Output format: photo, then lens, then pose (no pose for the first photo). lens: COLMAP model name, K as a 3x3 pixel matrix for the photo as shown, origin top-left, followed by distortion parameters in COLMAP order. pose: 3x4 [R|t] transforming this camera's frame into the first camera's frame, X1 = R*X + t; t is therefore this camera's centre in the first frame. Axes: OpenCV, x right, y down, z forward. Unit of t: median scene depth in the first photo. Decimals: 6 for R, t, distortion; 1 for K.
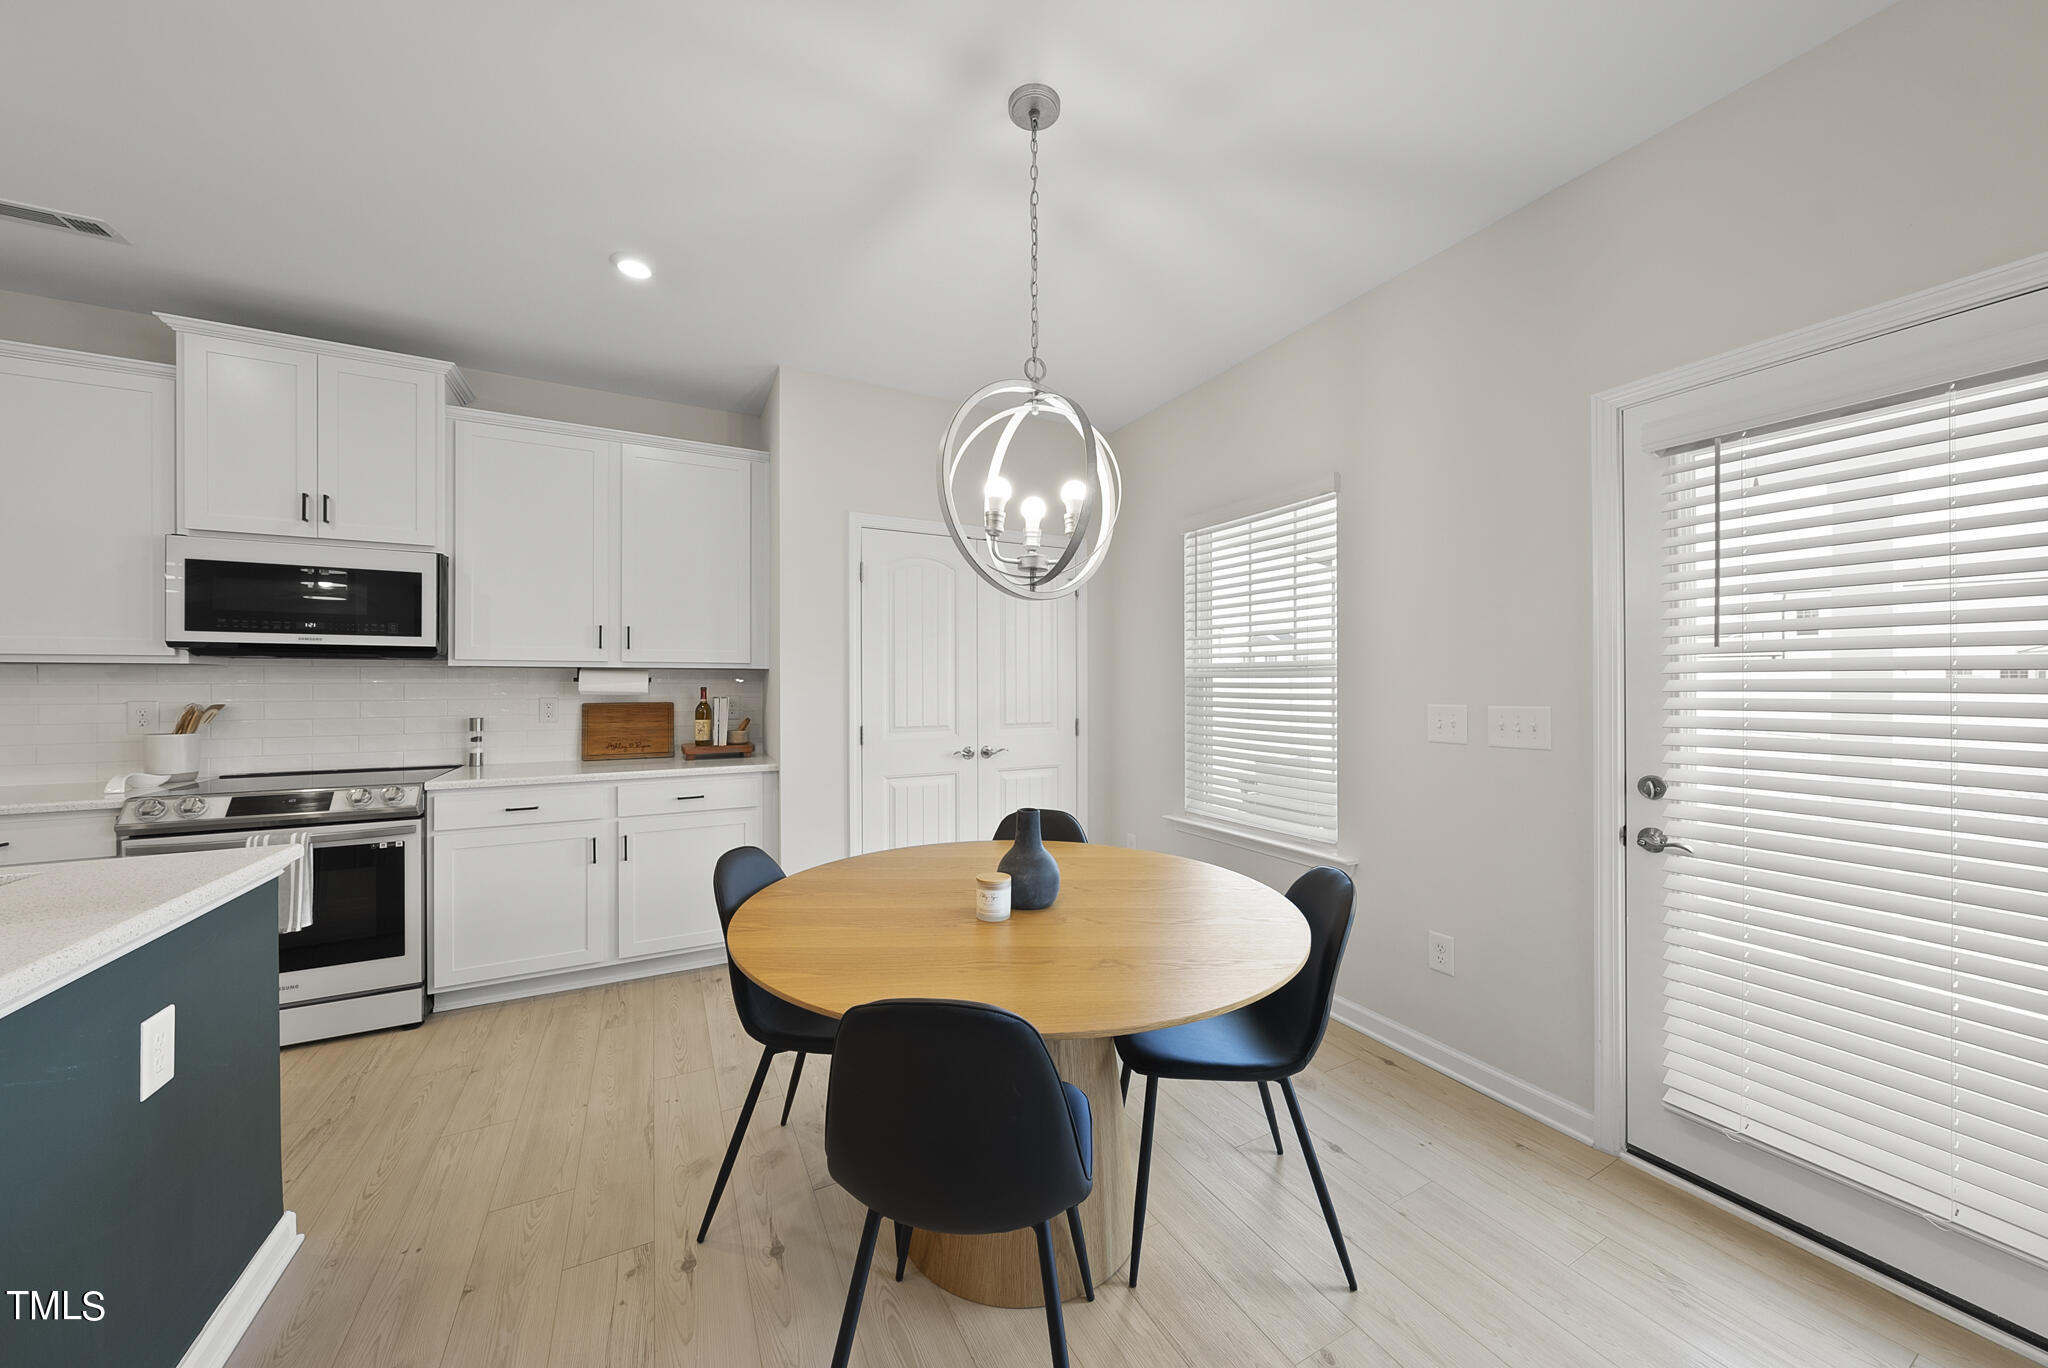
lens RADIAL K [[713.2, 0, 1041.1], [0, 713.2, 688.2], [0, 0, 1]] dist [-0.004536, 0.000299]
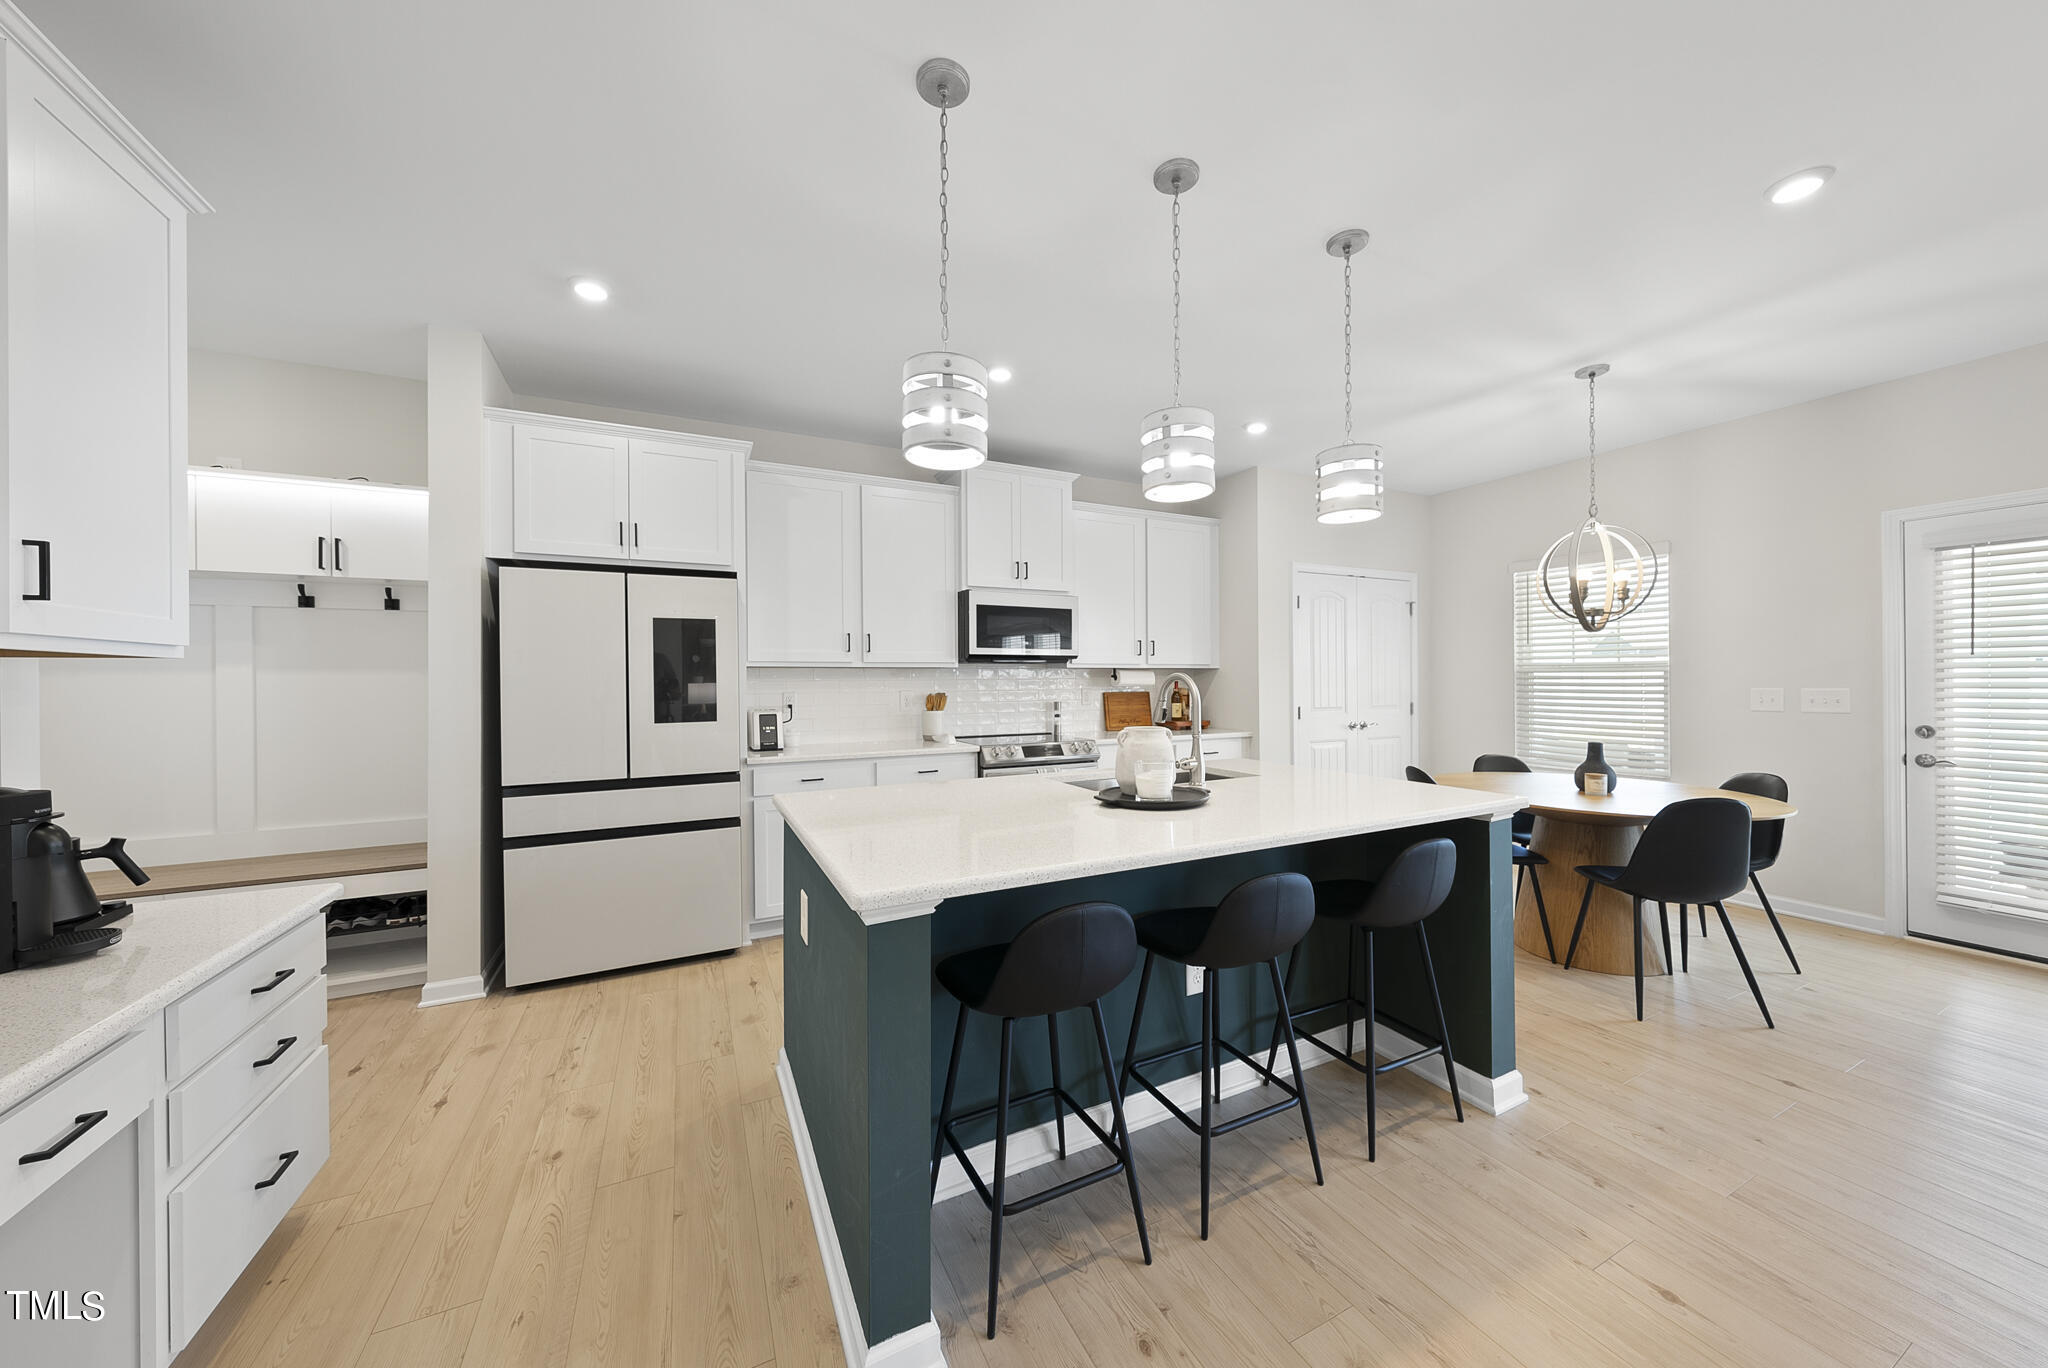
lens RADIAL K [[713.2, 0, 1015.5], [0, 713.2, 684.4], [0, 0, 1]] dist [-0.004536, 0.000299]
pose [[0.999436, -0.004727, -0.033252, -0.879621], [0.004690, 0.999988, -0.001200, 0.006689], [0.033257, 0.001044, 0.999446, -0.555097]]
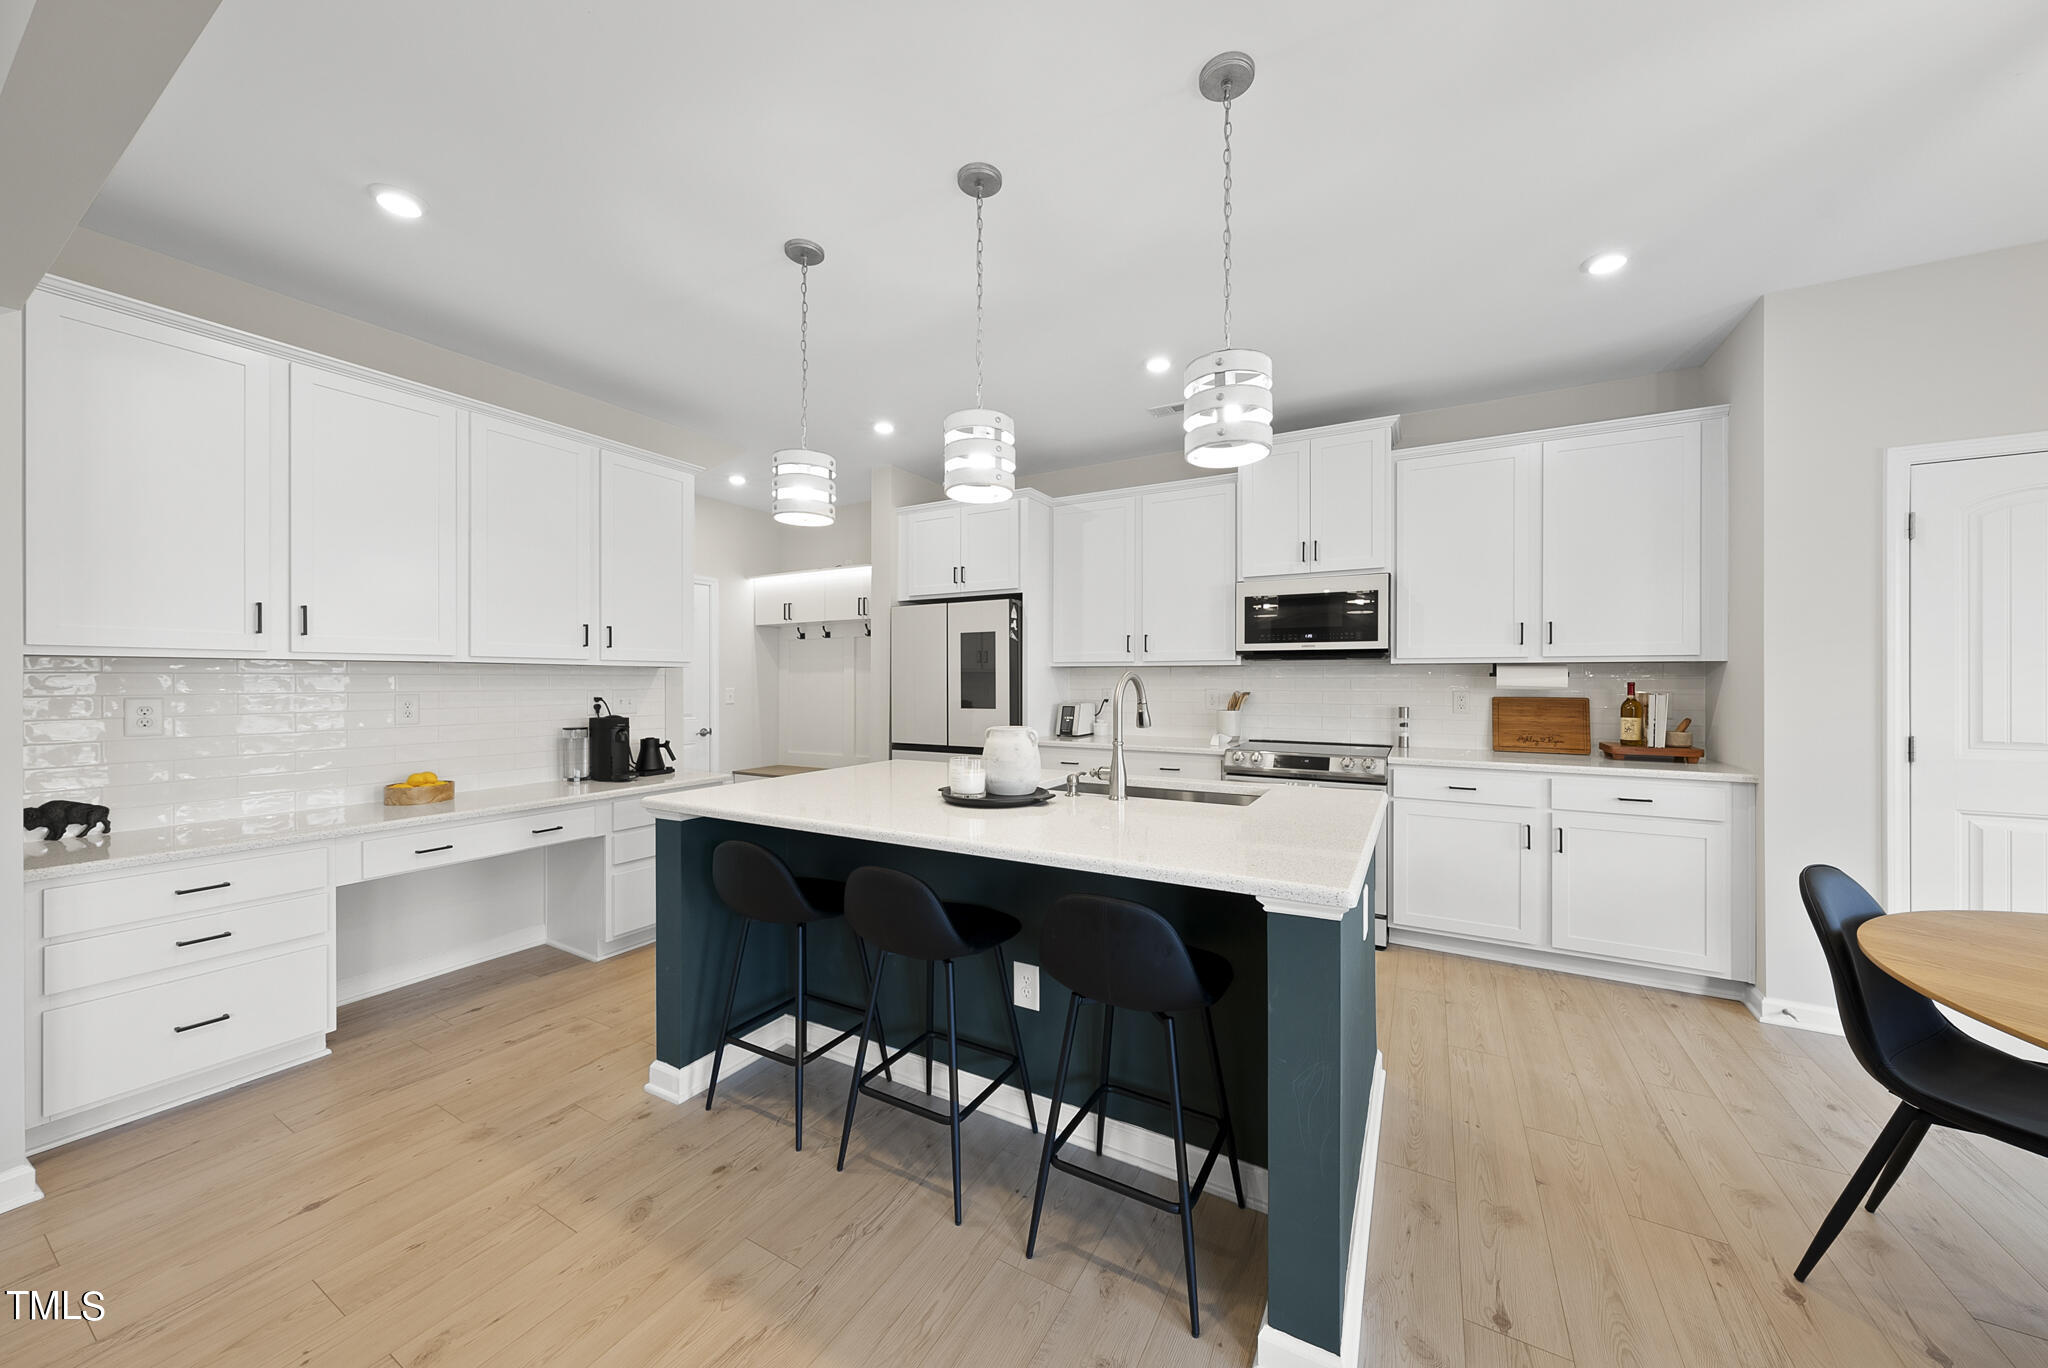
lens RADIAL K [[713.2, 0, 1016.6], [0, 713.2, 682.0], [0, 0, 1]] dist [-0.004536, 0.000299]
pose [[0.520717, 0.004754, -0.853716, -0.119461], [-0.007332, 0.999973, 0.001097, 0.003510], [0.853698, 0.005688, 0.520737, -0.186185]]
